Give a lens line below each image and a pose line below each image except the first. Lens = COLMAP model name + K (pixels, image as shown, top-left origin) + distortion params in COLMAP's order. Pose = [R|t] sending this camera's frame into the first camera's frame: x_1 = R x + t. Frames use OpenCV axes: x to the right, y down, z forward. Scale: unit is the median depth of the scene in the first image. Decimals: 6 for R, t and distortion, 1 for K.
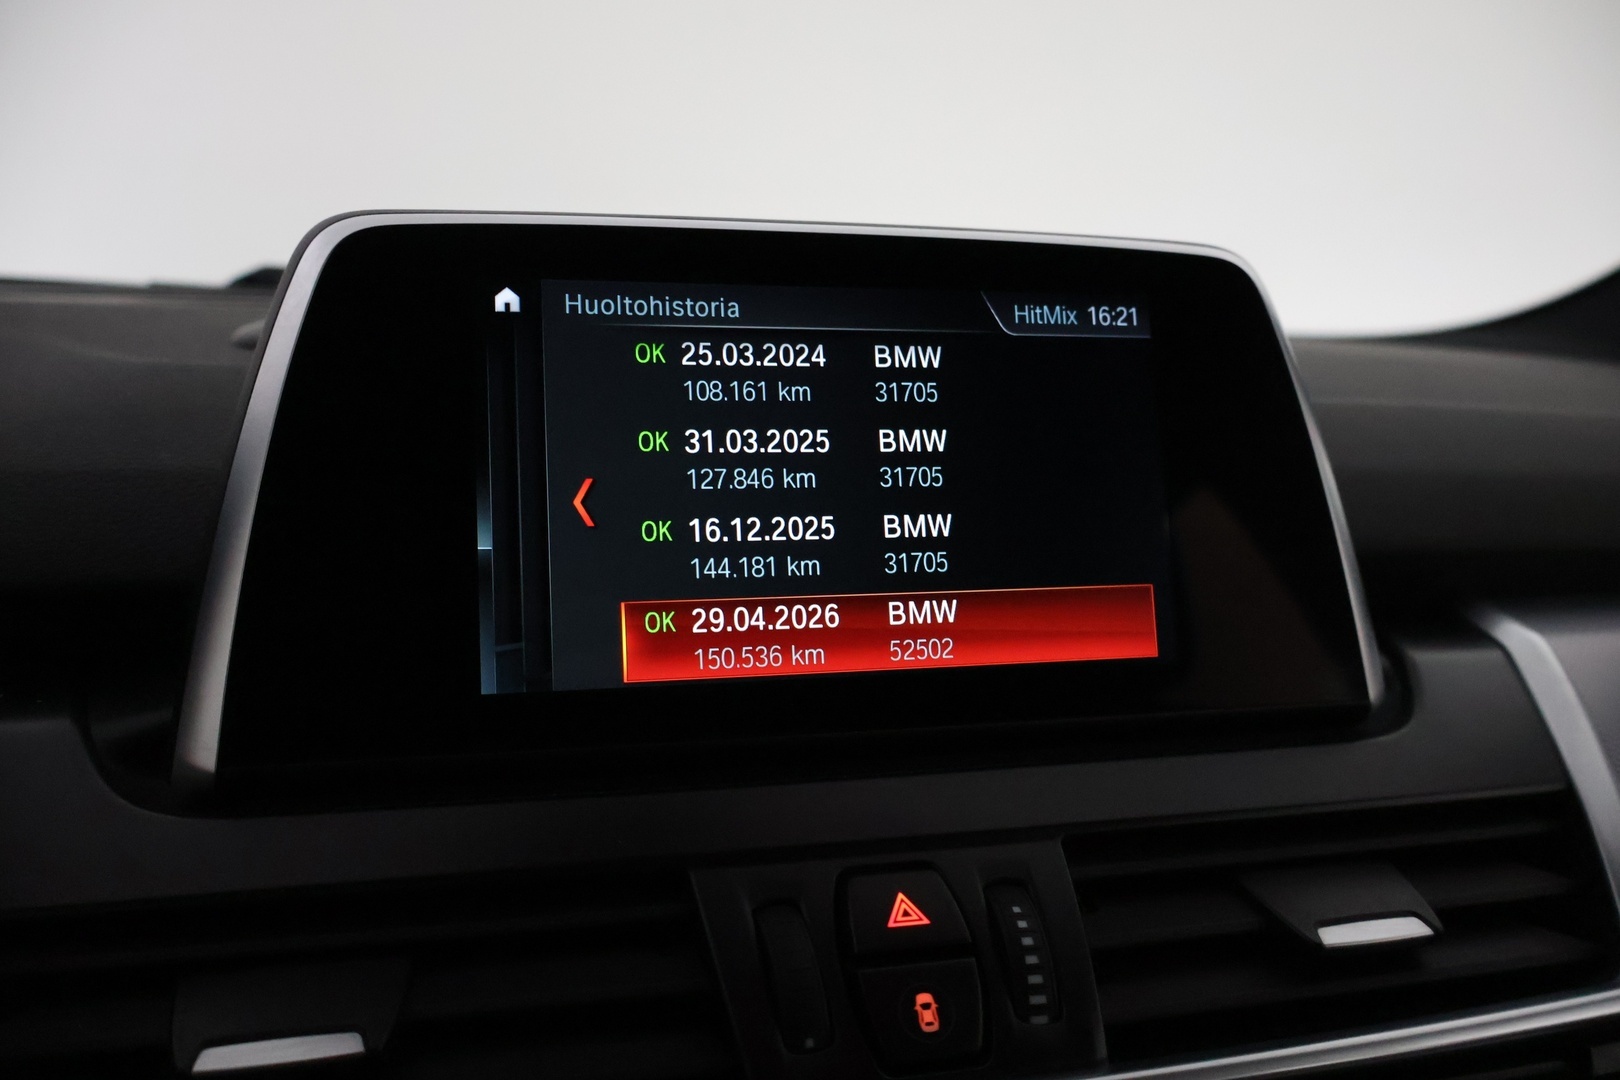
lens RADIAL K [[1402.5, 0, 810.0], [0, 1402.5, 540.0], [0, 0, 1]] dist [-0.006194, -0.006982]
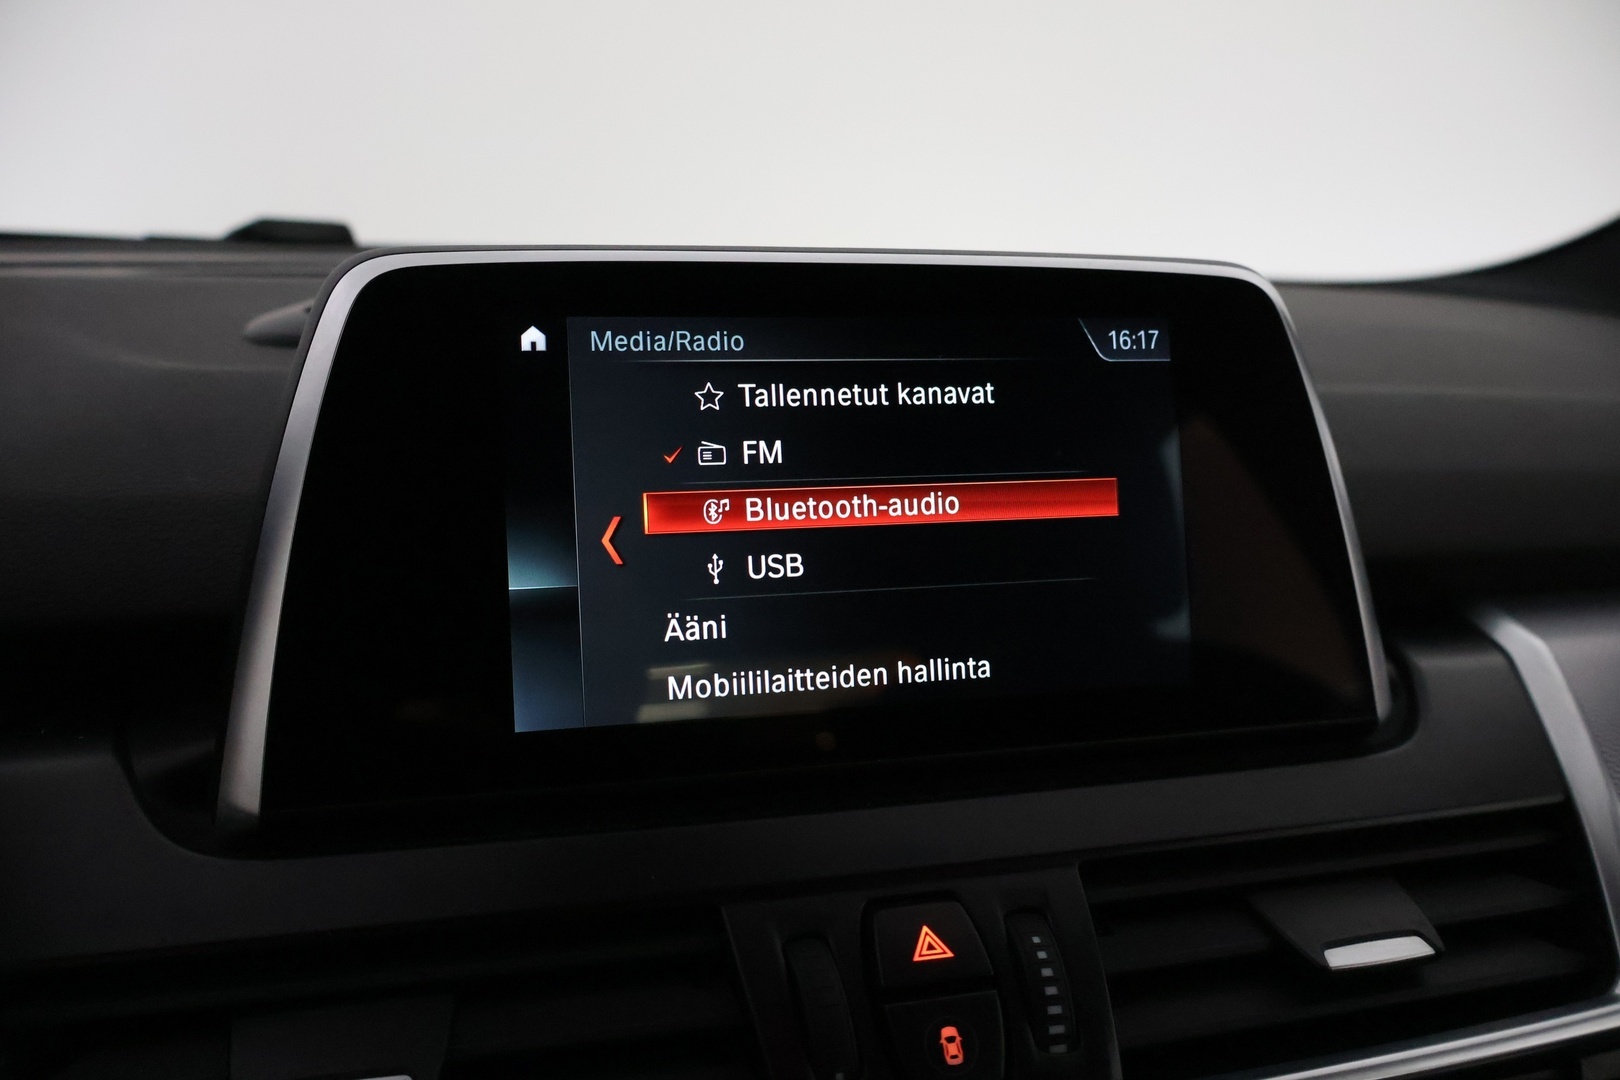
lens RADIAL K [[1395.5, 0, 801.0], [0, 1395.5, 546.2], [0, 0, 1]] dist [-0.009532, -0.000146]
pose [[0.999993, -0.000605, 0.003639, -0.027937], [0.000330, 0.997174, 0.075127, -0.096422], [-0.003674, -0.075126, 0.997167, -0.005080]]
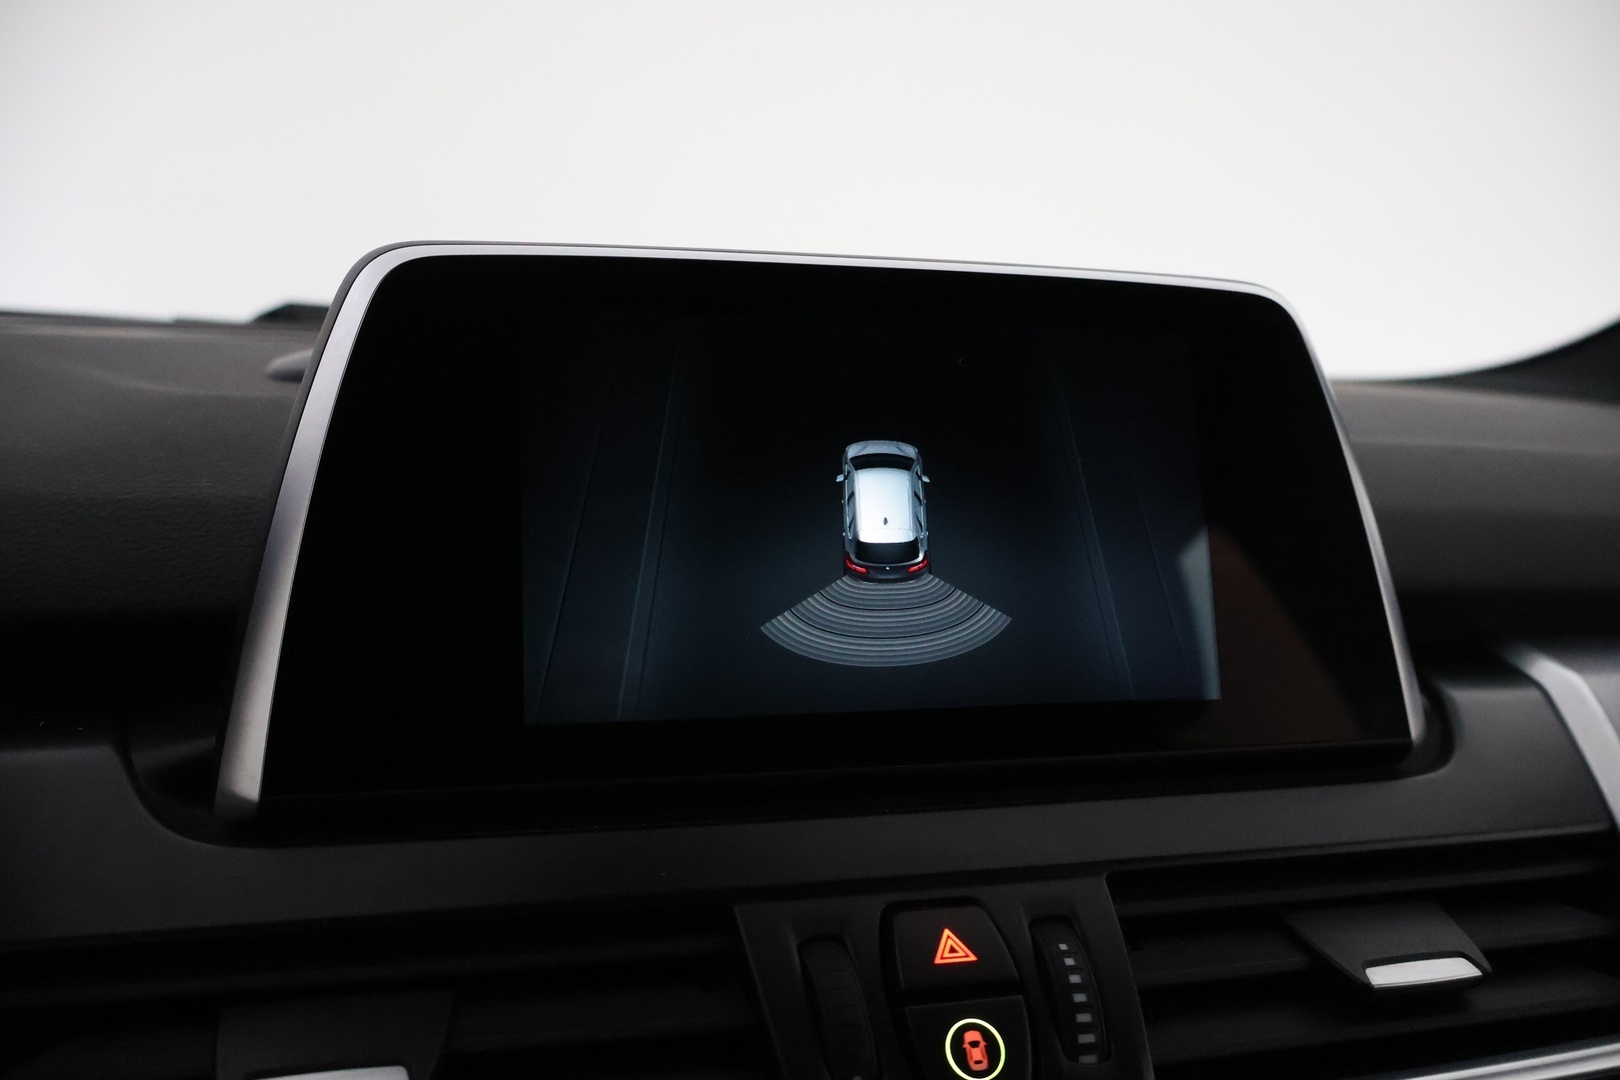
lens RADIAL K [[1402.5, 0, 810.0], [0, 1402.5, 540.0], [0, 0, 1]] dist [-0.006194, -0.006982]
pose [[0.999975, 0.006377, -0.003162, -0.028041], [-0.006465, 0.999570, -0.028600, 0.005434], [0.002978, 0.028619, 0.999586, 0.001559]]
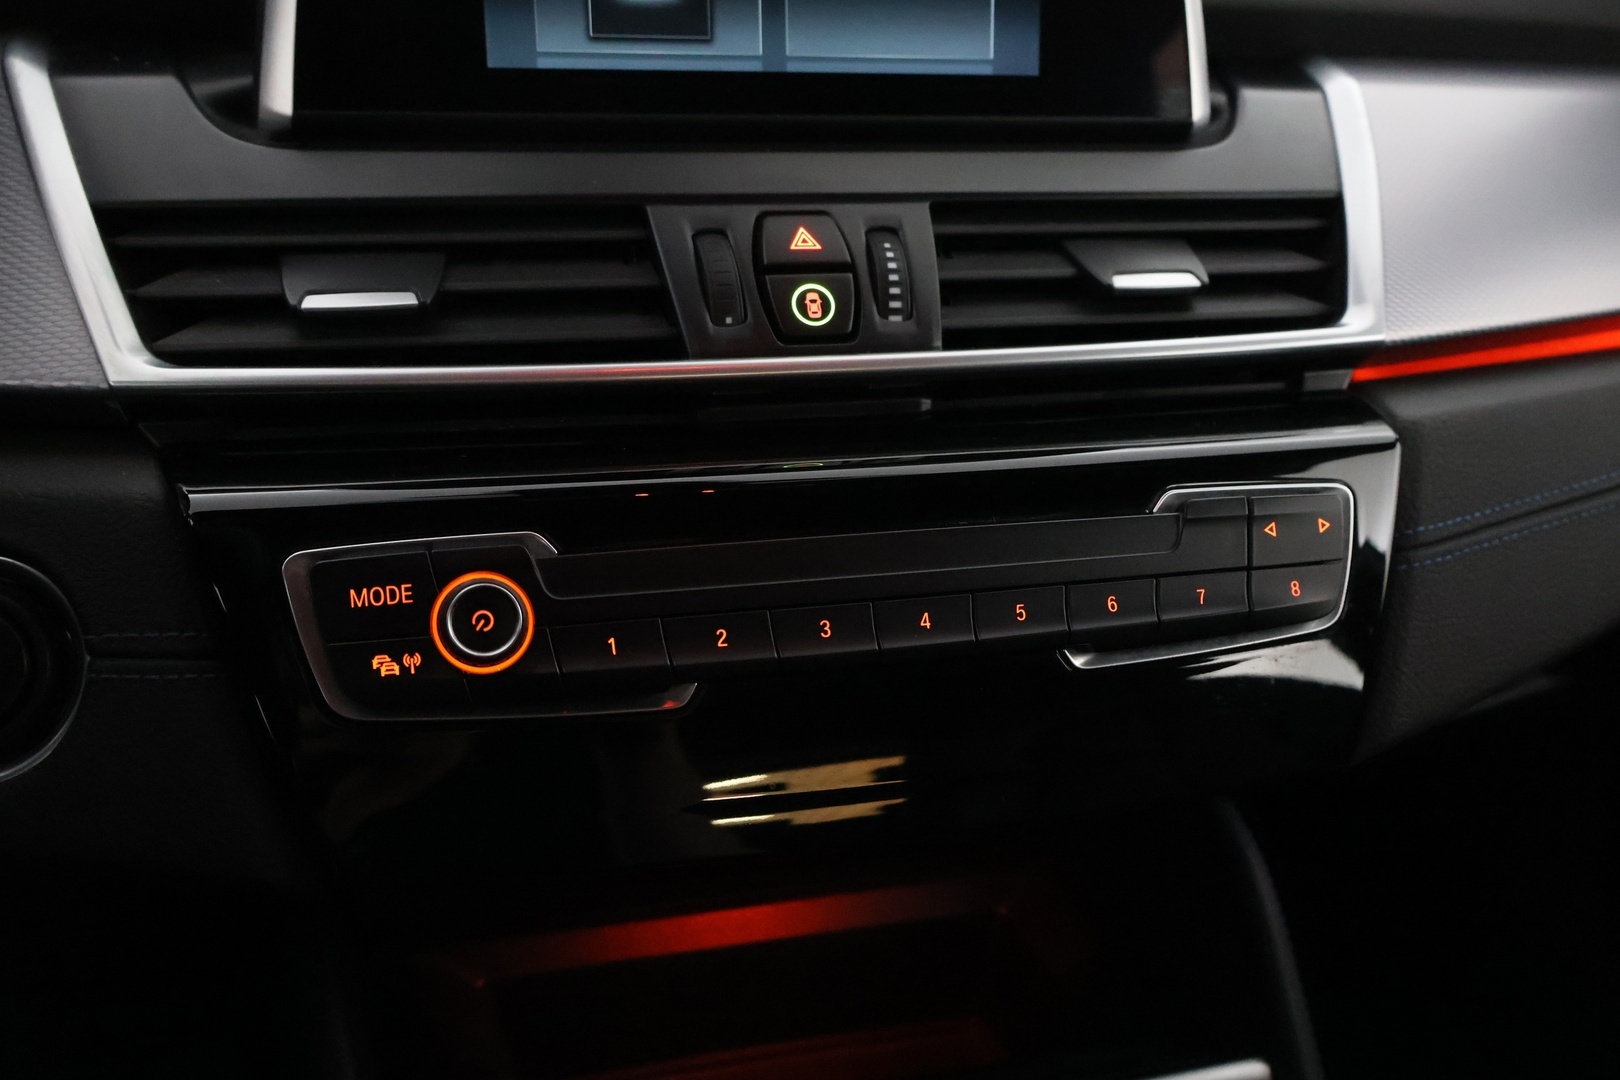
lens RADIAL K [[1395.5, 0, 801.0], [0, 1395.5, 546.2], [0, 0, 1]] dist [-0.009532, -0.000146]
pose [[0.999385, 0.034877, 0.003666, 0.063946], [-0.034275, 0.949264, 0.312608, 0.111544], [0.007423, -0.312541, 0.949875, -0.352516]]
